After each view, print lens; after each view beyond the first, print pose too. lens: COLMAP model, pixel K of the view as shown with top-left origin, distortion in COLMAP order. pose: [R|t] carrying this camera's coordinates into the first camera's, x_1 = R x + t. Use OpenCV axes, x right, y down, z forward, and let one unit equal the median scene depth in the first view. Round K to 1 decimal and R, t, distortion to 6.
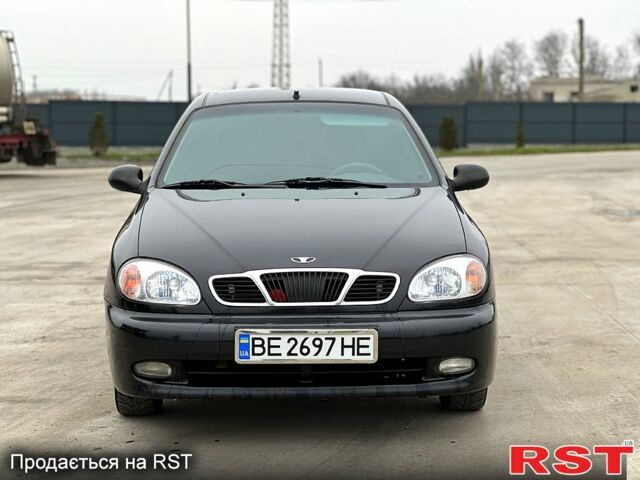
lens RADIAL K [[1444.0, 0, 320.0], [0, 1444.0, 240.0], [0, 0, 1]] dist [-0.211998, 5.569877]
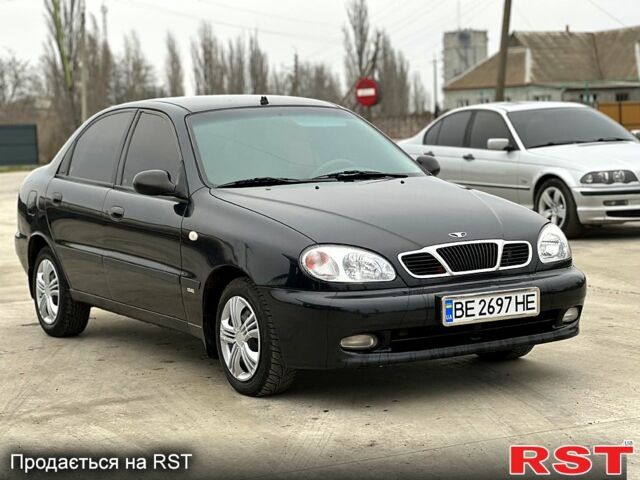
lens RADIAL K [[1444.0, 0, 320.0], [0, 1444.0, 240.0], [0, 0, 1]] dist [-0.211998, 5.569877]
pose [[0.874105, -0.066589, 0.481150, -0.676615], [0.075370, 0.997155, 0.001075, 0.008413], [-0.479853, 0.035324, 0.876637, 0.040525]]
